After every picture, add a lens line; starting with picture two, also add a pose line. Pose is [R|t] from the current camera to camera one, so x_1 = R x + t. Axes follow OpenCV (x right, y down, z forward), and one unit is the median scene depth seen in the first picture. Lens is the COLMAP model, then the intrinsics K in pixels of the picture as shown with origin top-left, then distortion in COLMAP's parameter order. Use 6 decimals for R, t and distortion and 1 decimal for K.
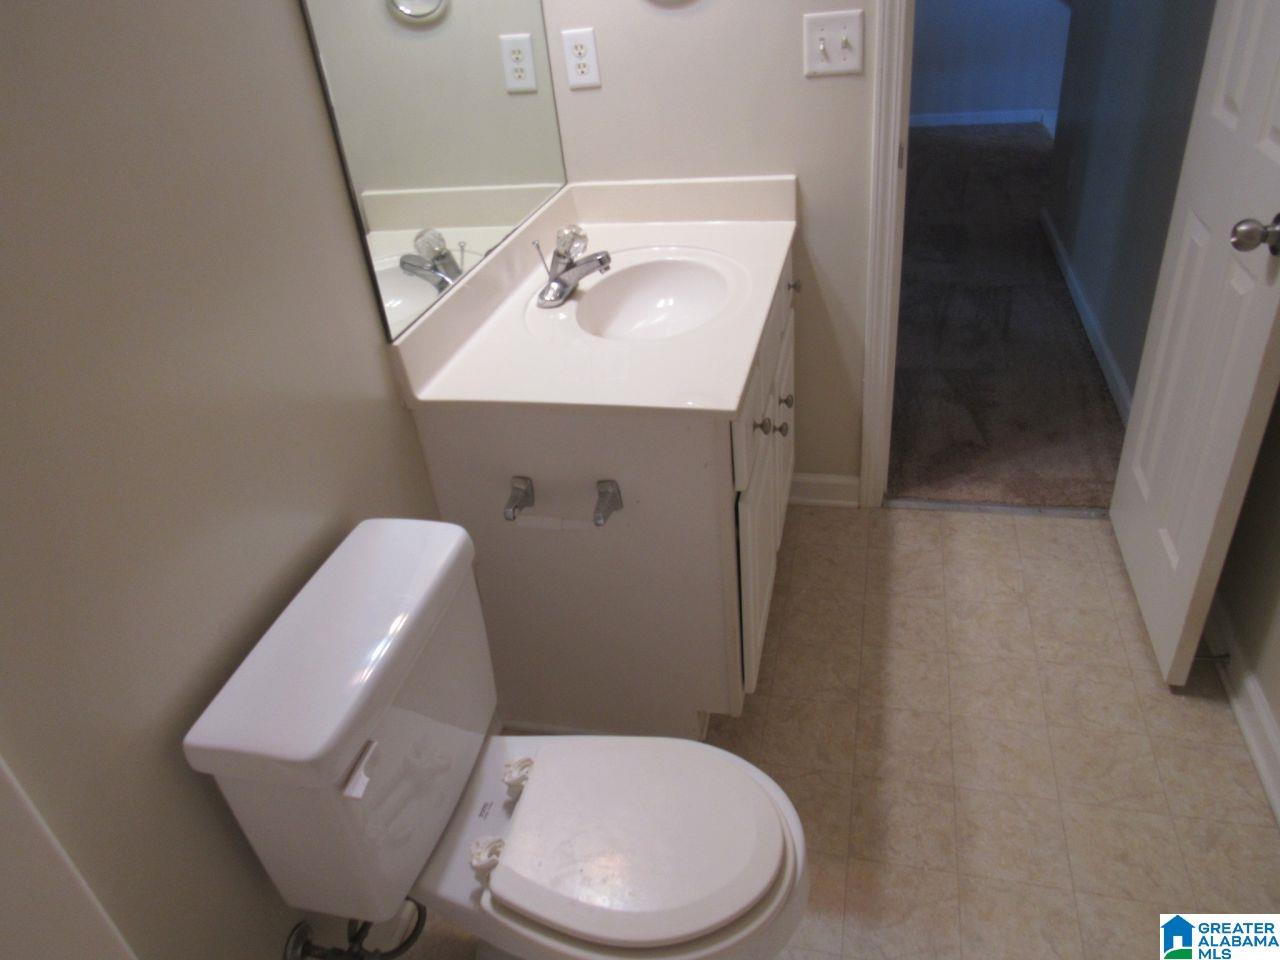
lens RADIAL K [[917.8, 0, 638.2], [0, 917.8, 466.9], [0, 0, 1]] dist [-0.027229, 0.023024]
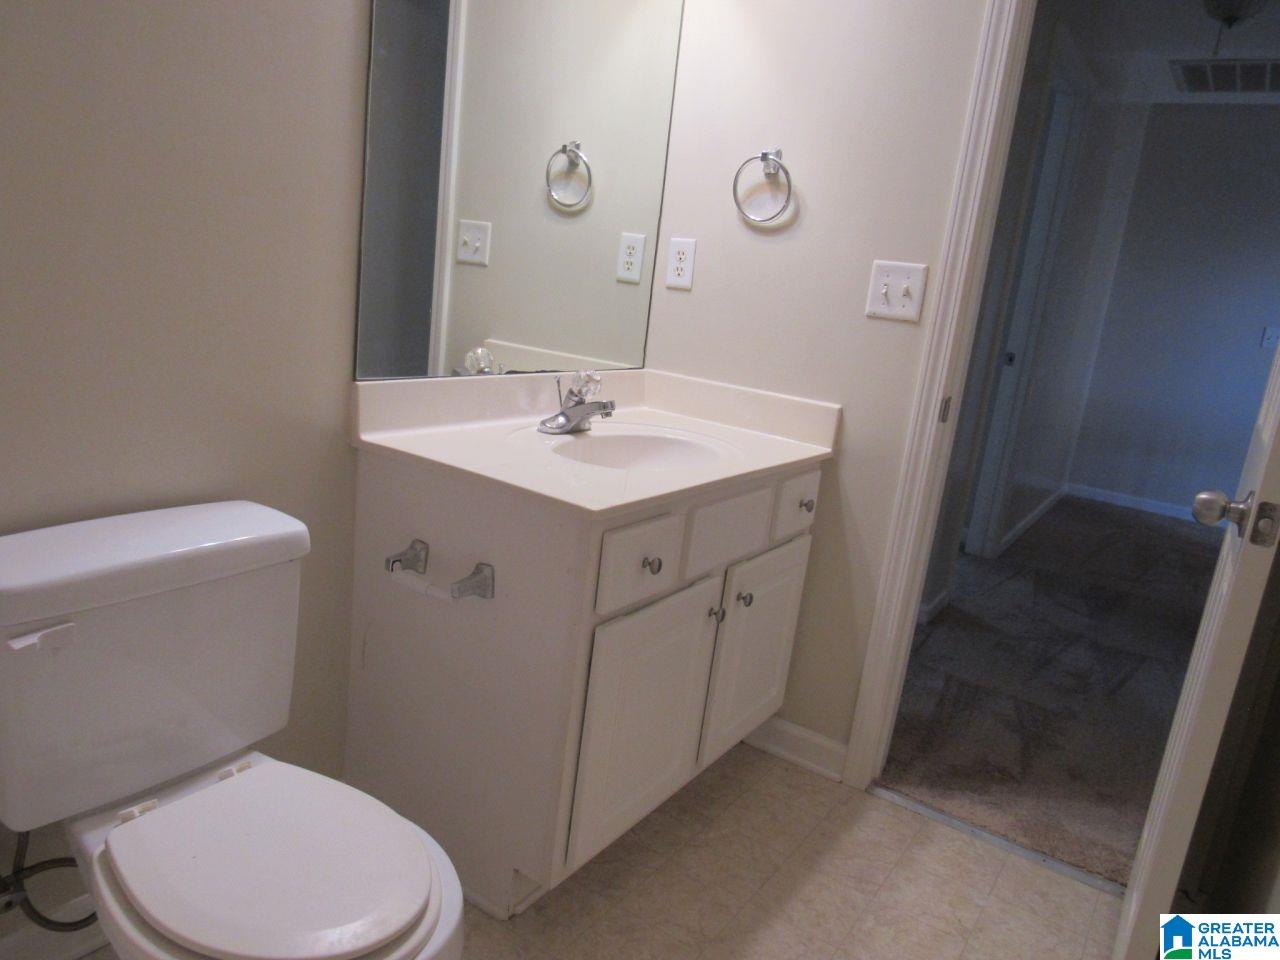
lens RADIAL K [[917.8, 0, 664.7], [0, 917.8, 494.7], [0, 0, 1]] dist [-0.027229, 0.023024]
pose [[0.915880, 0.275121, -0.292356, 0.313830], [-0.355328, 0.894468, -0.271419, 0.112447], [0.186830, 0.352469, 0.916984, 0.068310]]
